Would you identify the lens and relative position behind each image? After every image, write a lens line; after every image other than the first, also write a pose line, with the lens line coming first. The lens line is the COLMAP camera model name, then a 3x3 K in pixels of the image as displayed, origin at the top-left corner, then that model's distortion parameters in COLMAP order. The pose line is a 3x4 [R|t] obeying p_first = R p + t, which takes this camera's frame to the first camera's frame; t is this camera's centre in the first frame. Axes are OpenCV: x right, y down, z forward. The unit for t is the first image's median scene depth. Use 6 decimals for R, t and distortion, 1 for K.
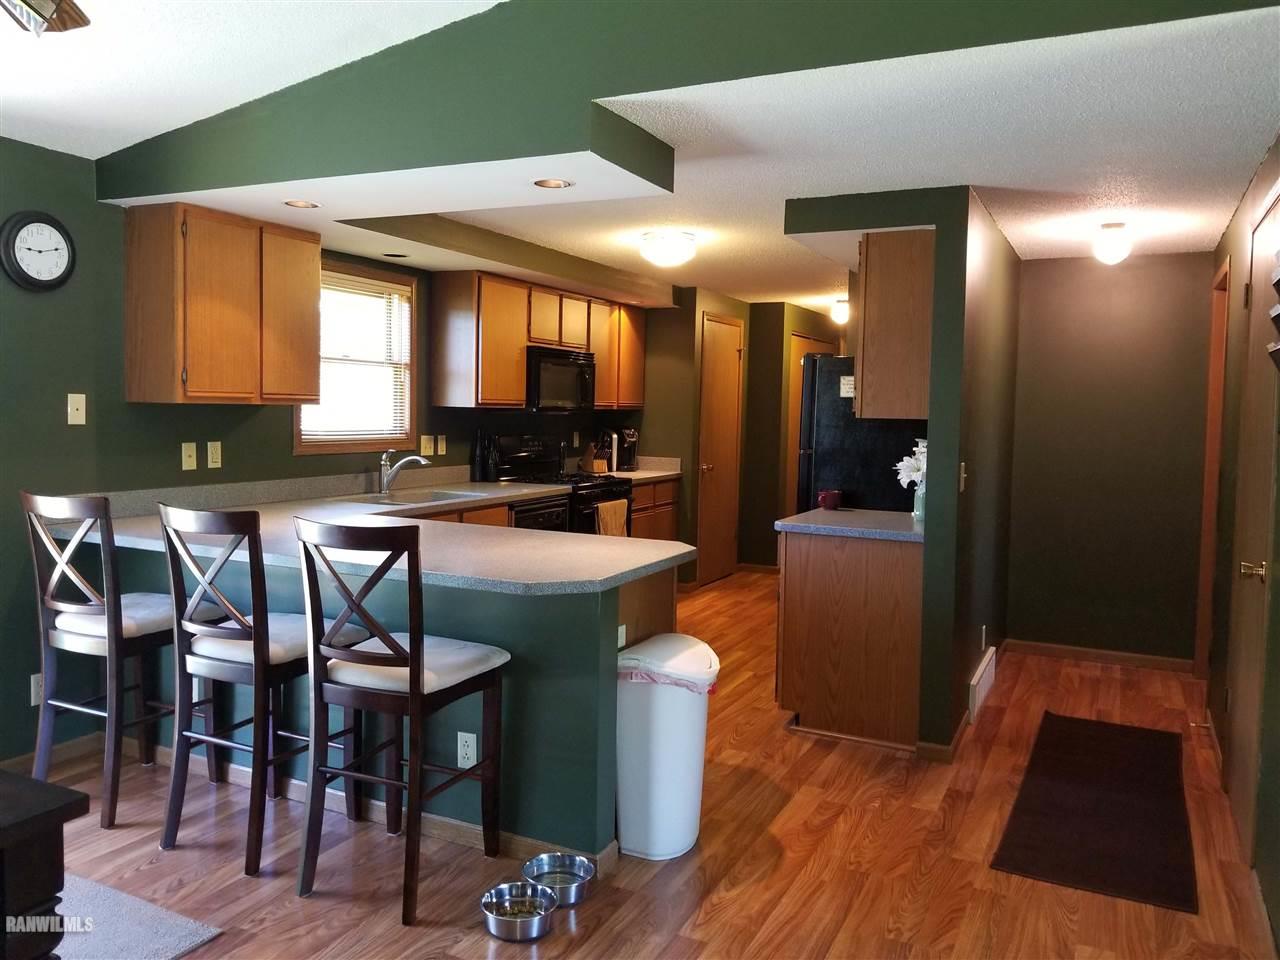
lens RADIAL K [[999.5, 0, 611.9], [0, 999.5, 474.3], [0, 0, 1]] dist [0.076930, -0.122789]
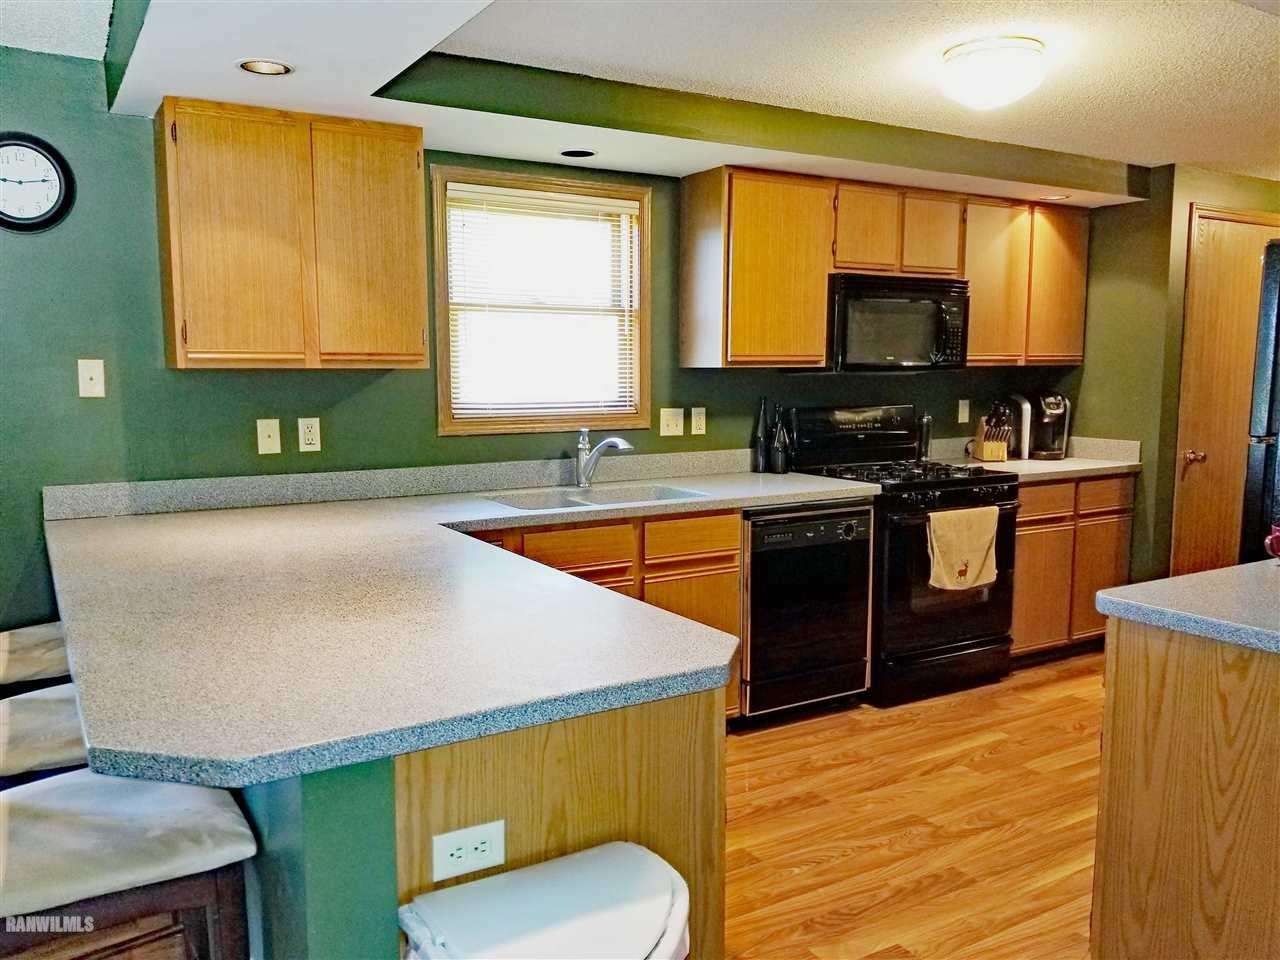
lens RADIAL K [[999.5, 0, 632.4], [0, 999.5, 477.7], [0, 0, 1]] dist [0.076930, -0.122789]
pose [[0.843333, 0.040028, -0.535898, 0.237880], [-0.019268, 0.998833, 0.044284, -0.025487], [0.537045, -0.027020, 0.843121, 0.480312]]
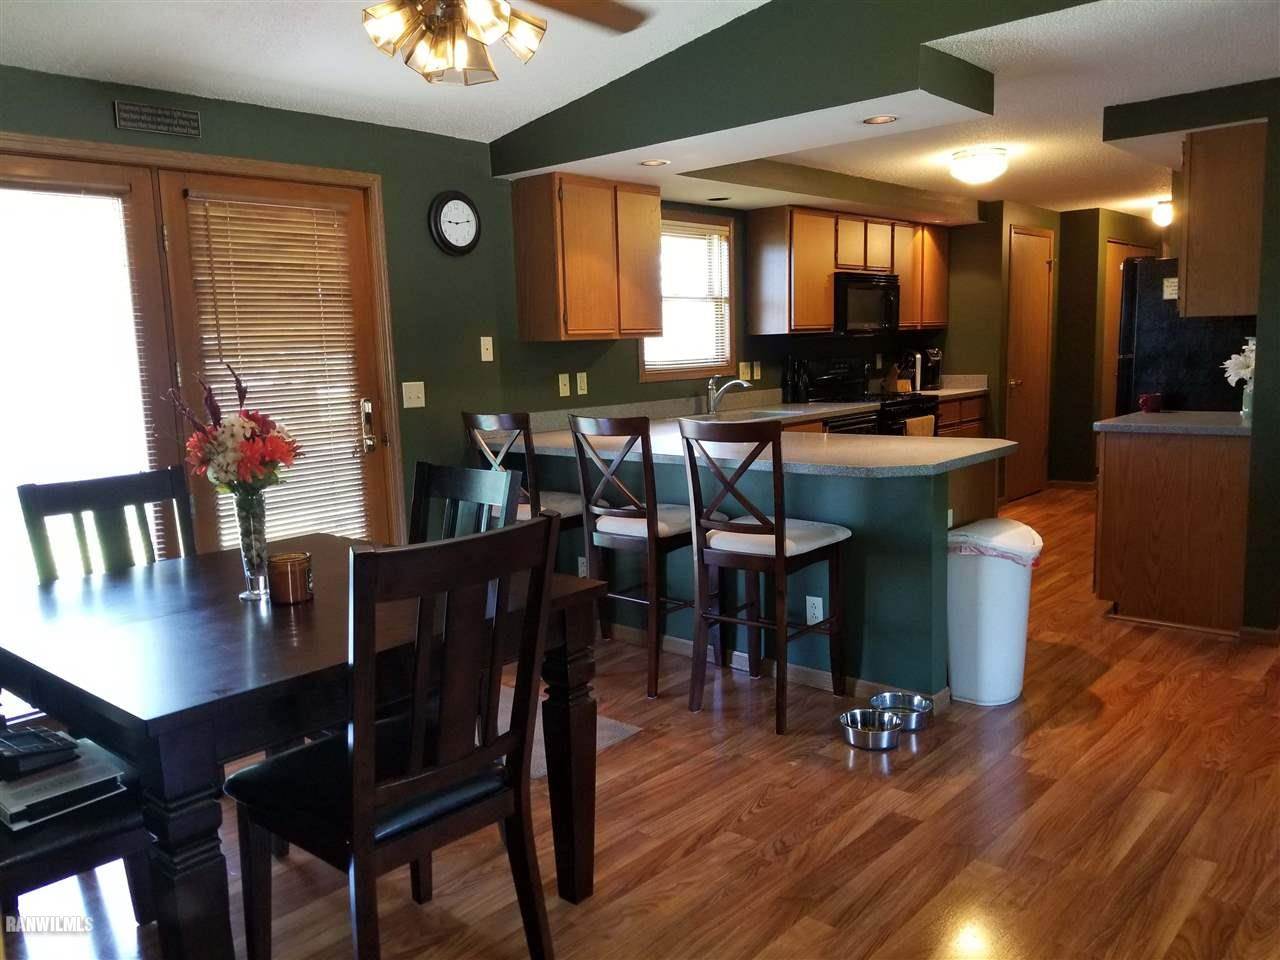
lens RADIAL K [[999.5, 0, 613.3], [0, 999.5, 495.8], [0, 0, 1]] dist [0.076930, -0.122789]
pose [[0.962869, -0.013061, -0.269654, -0.036203], [0.034984, 0.996444, 0.076652, 0.024759], [0.267694, -0.083239, 0.959902, -0.154344]]
